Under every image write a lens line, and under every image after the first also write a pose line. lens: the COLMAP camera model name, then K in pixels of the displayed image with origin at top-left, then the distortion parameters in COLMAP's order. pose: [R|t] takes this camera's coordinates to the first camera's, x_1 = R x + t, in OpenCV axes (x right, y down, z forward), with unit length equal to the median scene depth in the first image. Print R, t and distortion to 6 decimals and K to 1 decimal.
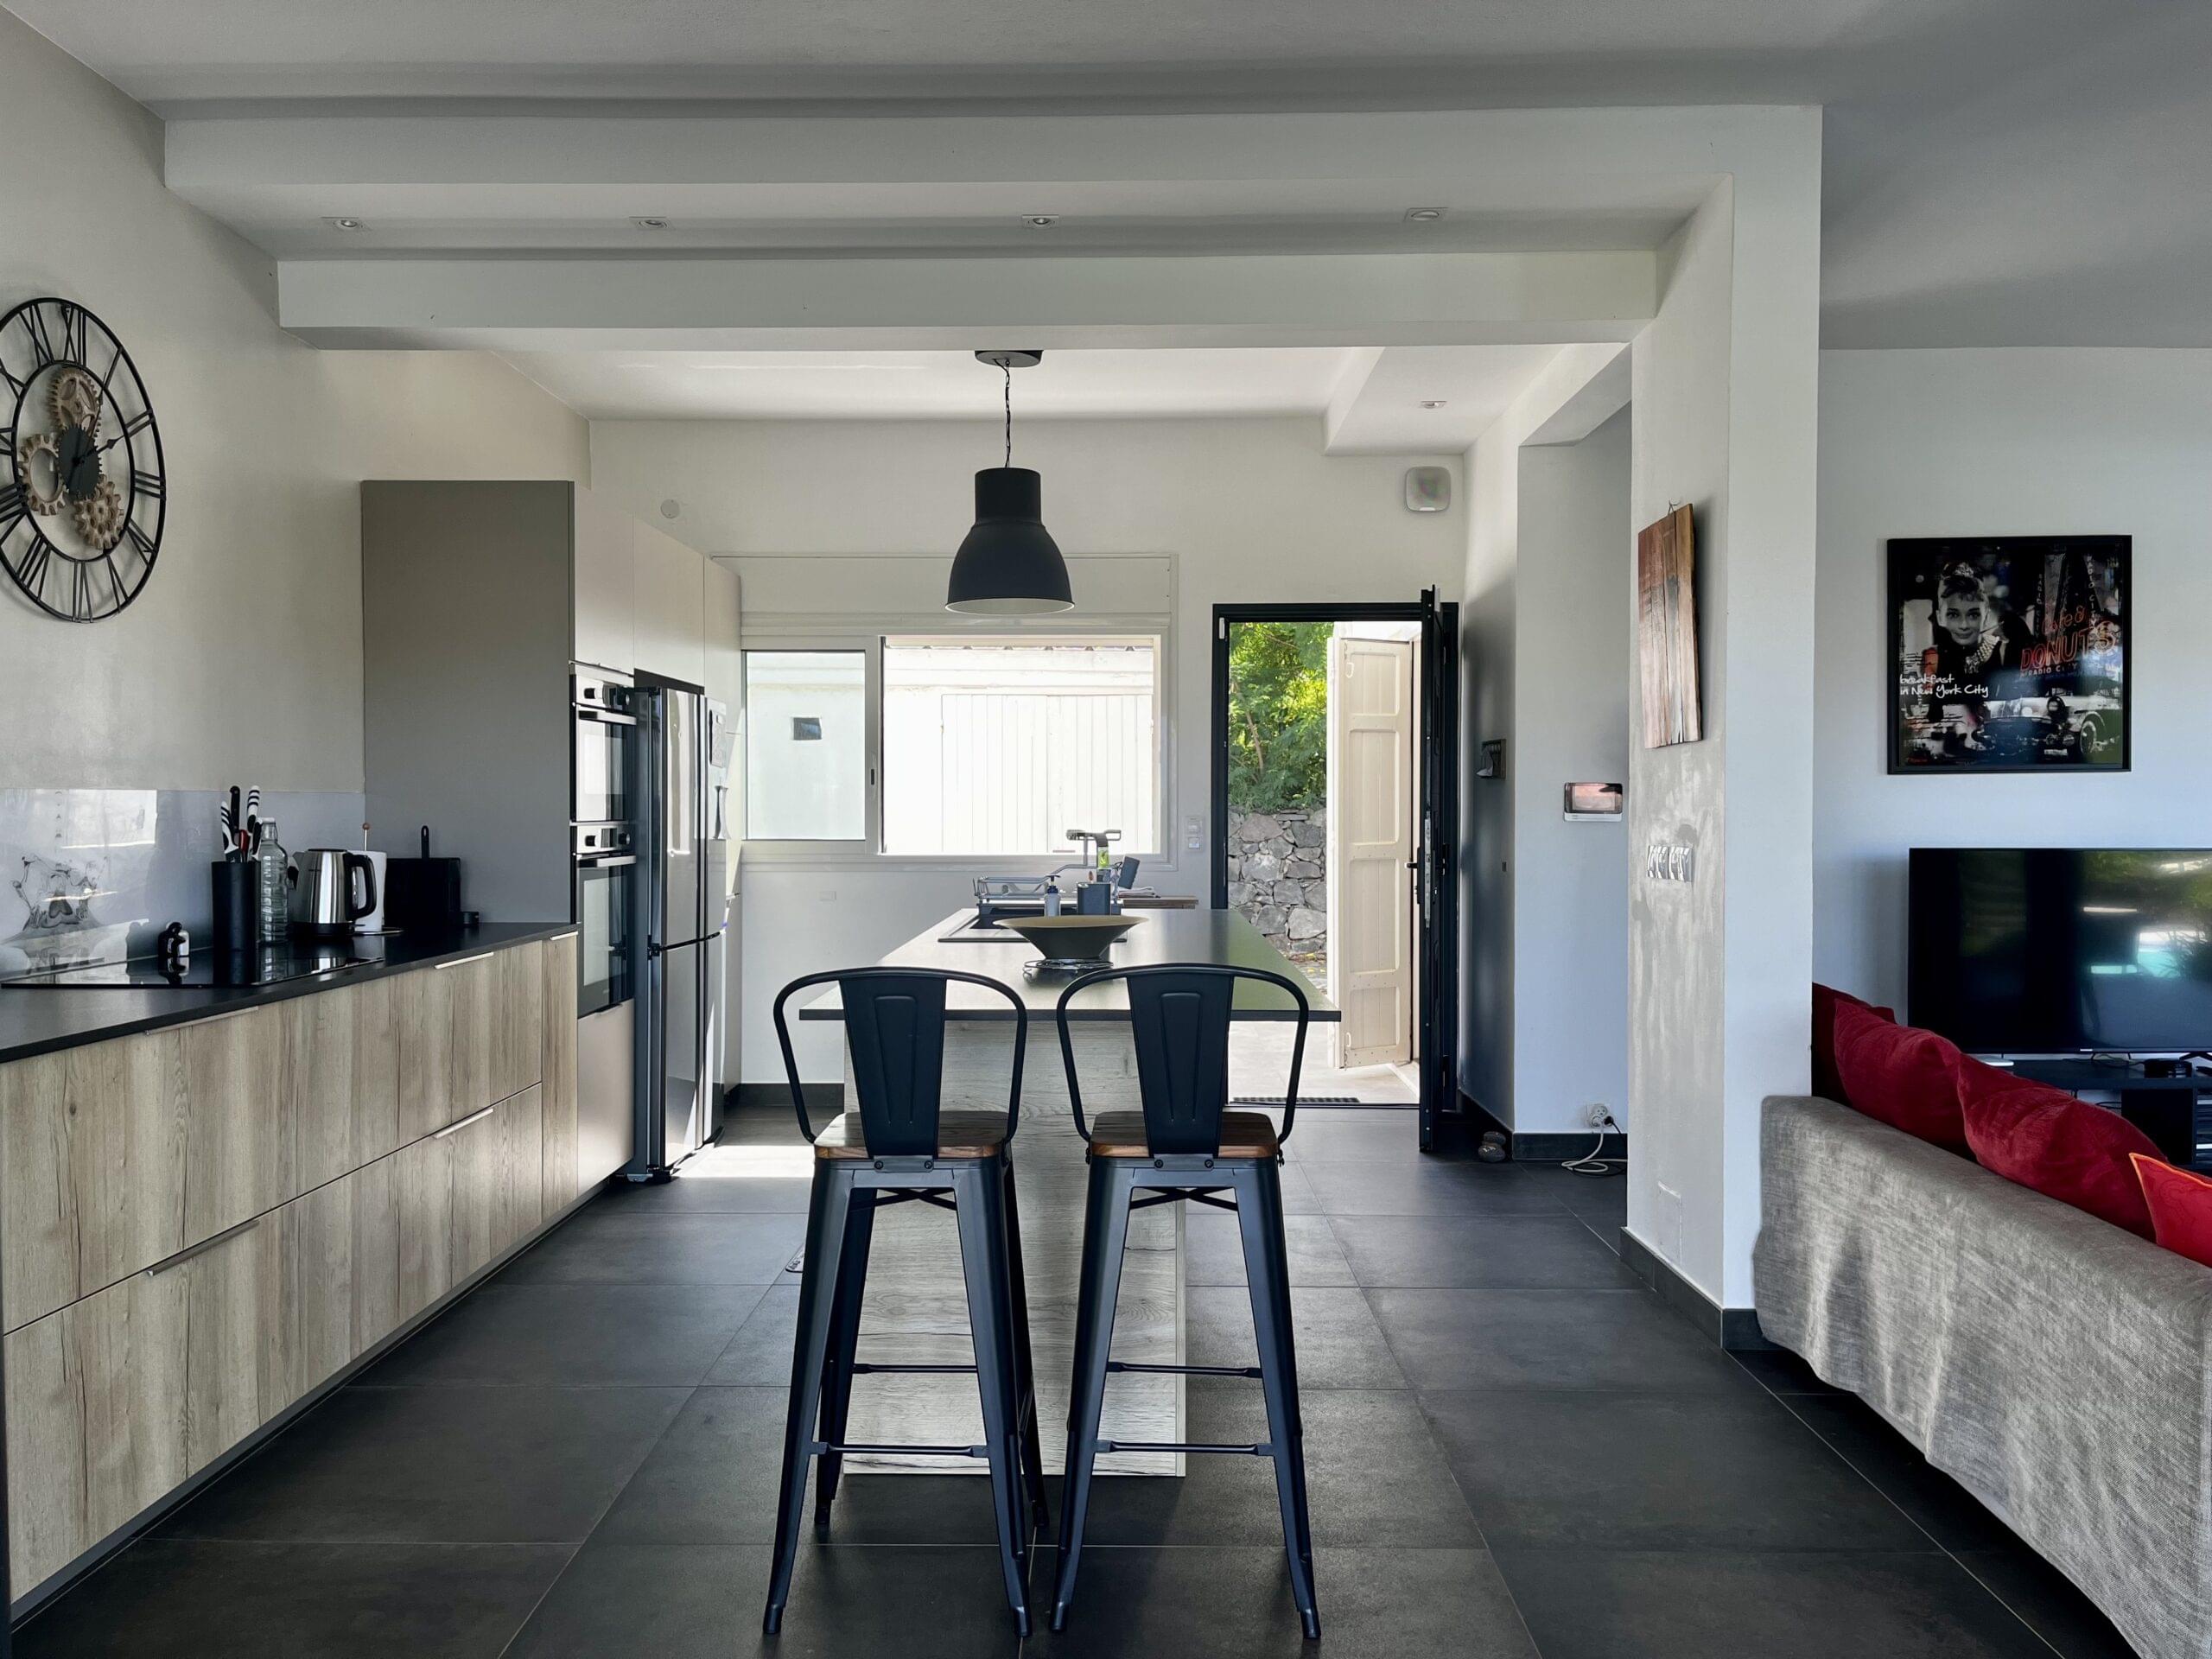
lens RADIAL K [[1681.0, 0, 1104.2], [0, 1681.0, 819.9], [0, 0, 1]] dist [0.015226, -0.015168]
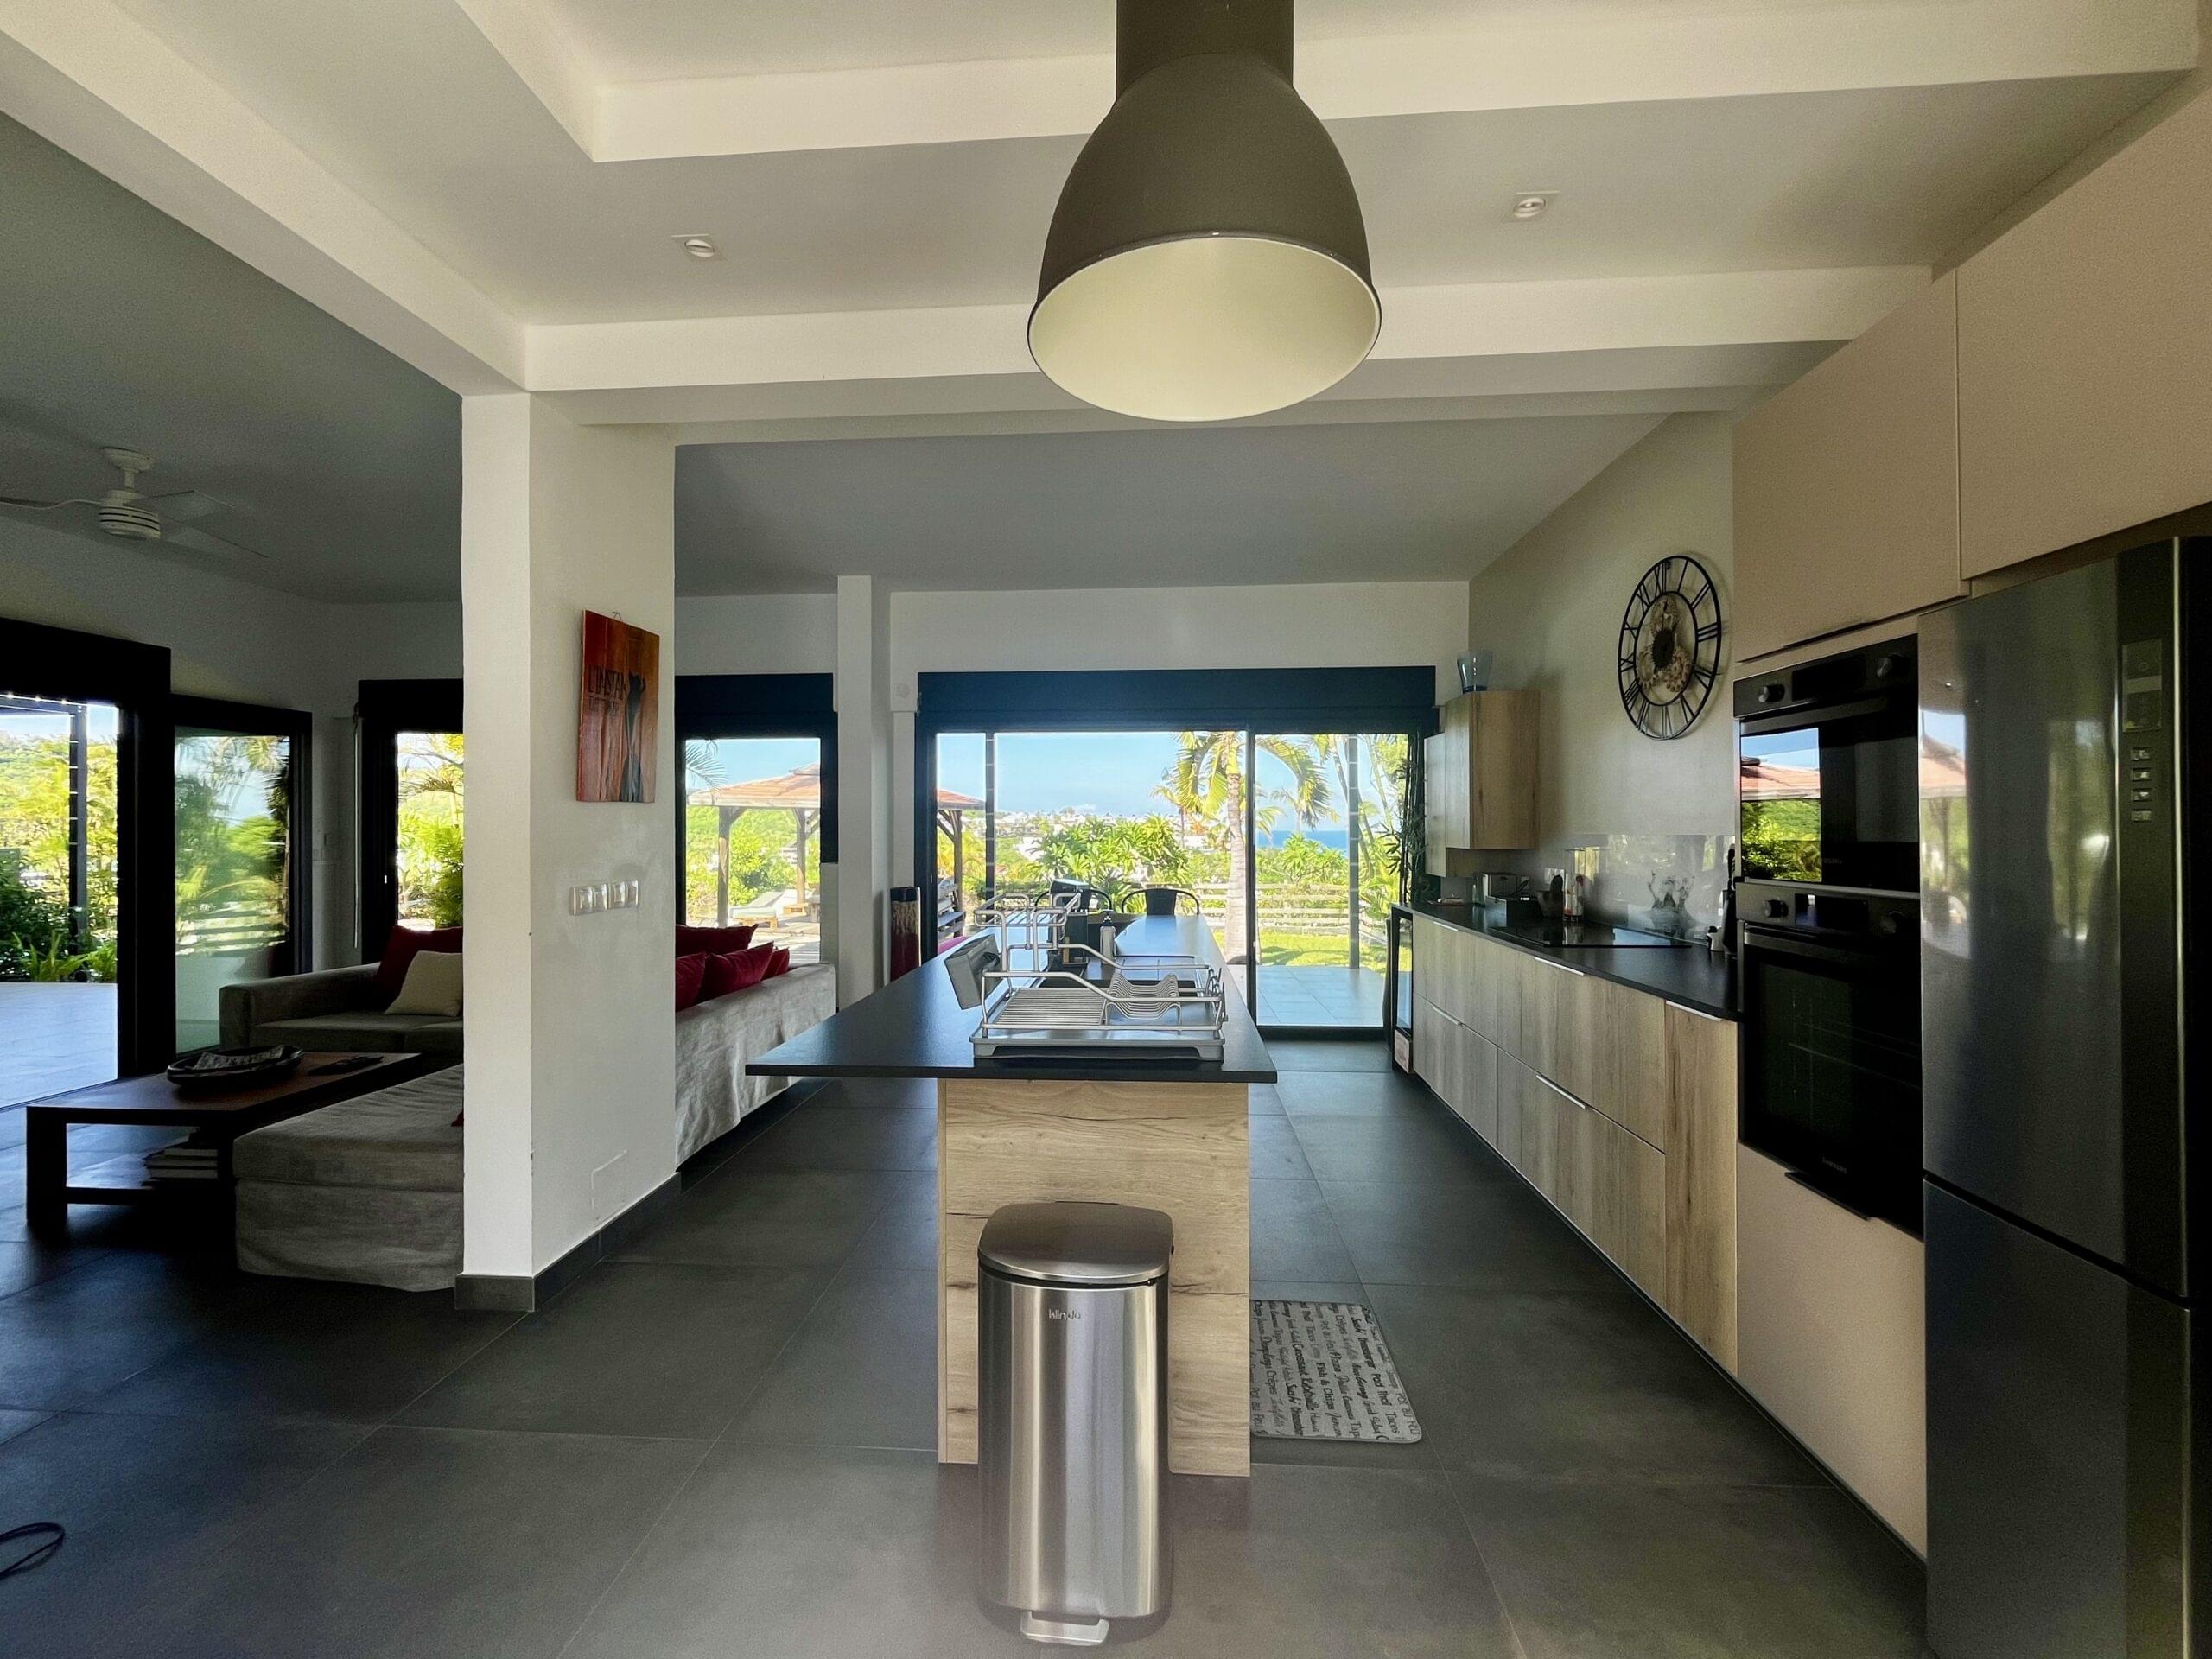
lens RADIAL K [[902.2, 0, 1107.6], [0, 902.2, 831.0], [0, 0, 1]] dist [0.002461, -0.000006]
pose [[-0.998685, -0.002023, 0.051227, -0.074465], [-0.001059, 0.999822, 0.018836, -0.038442], [-0.051256, 0.018756, -0.998509, 1.930145]]
